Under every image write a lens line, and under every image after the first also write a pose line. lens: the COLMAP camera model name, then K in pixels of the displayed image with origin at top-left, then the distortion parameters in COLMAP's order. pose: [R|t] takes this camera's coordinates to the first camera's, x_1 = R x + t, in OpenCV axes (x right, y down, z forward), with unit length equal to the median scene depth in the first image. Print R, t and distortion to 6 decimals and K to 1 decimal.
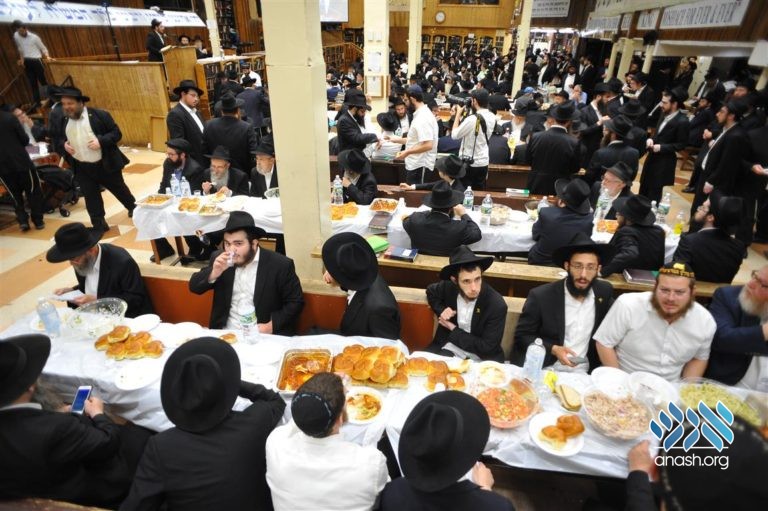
lens RADIAL K [[435.3, 0, 381.7], [0, 435.3, 260.6], [0, 0, 1]] dist [-0.102582, 0.071925]
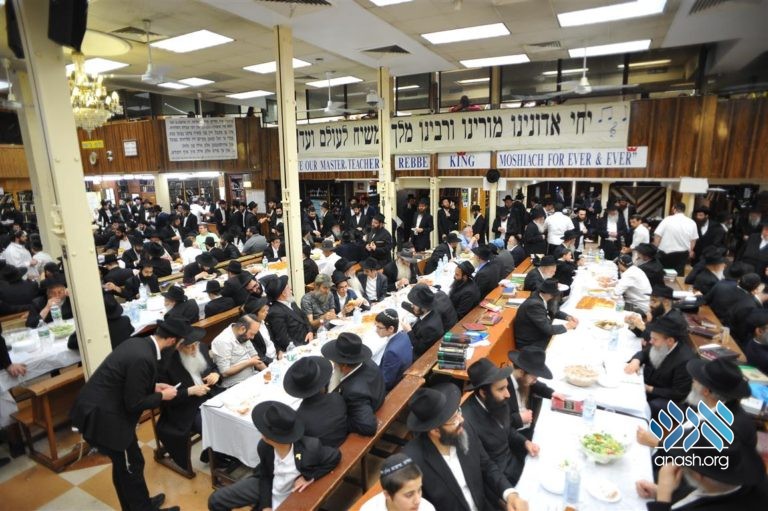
lens RADIAL K [[435.3, 0, 381.7], [0, 435.3, 260.6], [0, 0, 1]] dist [-0.102582, 0.071925]
pose [[0.314931, -0.211295, 0.925296, -0.194688], [0.472102, 0.880617, 0.040409, -0.213190], [-0.823370, 0.424108, 0.377086, 0.373023]]
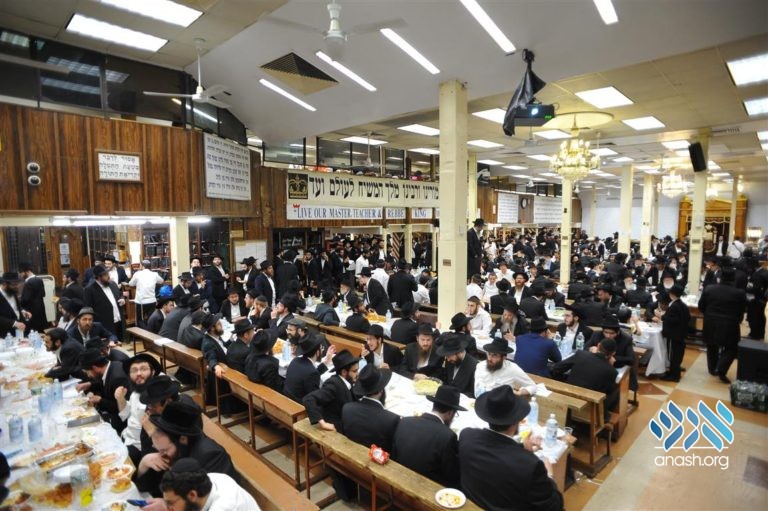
lens RADIAL K [[435.3, 0, 381.7], [0, 435.3, 260.6], [0, 0, 1]] dist [-0.102582, 0.071925]
pose [[-0.817467, -0.061205, 0.572714, -0.065647], [0.271374, 0.836128, 0.476703, -0.529648], [-0.508039, 0.545108, -0.666898, 0.961548]]
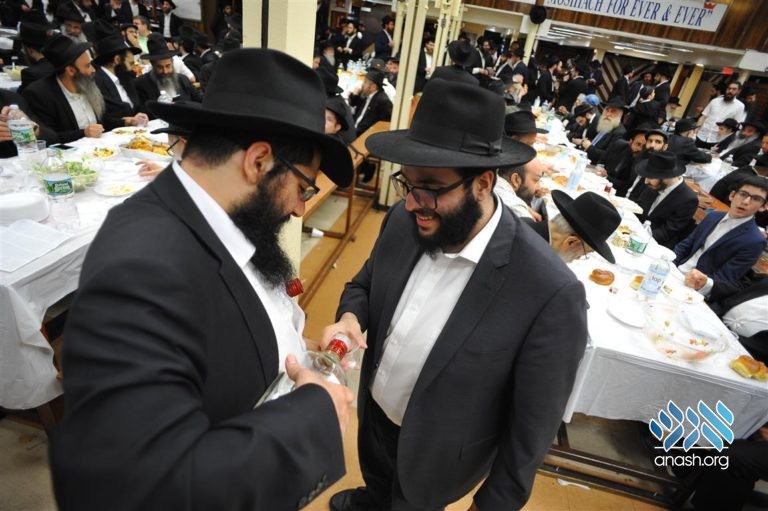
lens RADIAL K [[435.3, 0, 381.7], [0, 435.3, 260.6], [0, 0, 1]] dist [-0.102582, 0.071925]
pose [[0.042302, -0.489433, 0.871014, -0.144564], [0.345685, 0.825119, 0.446855, -0.251346], [-0.937397, 0.282194, 0.204094, 0.519063]]
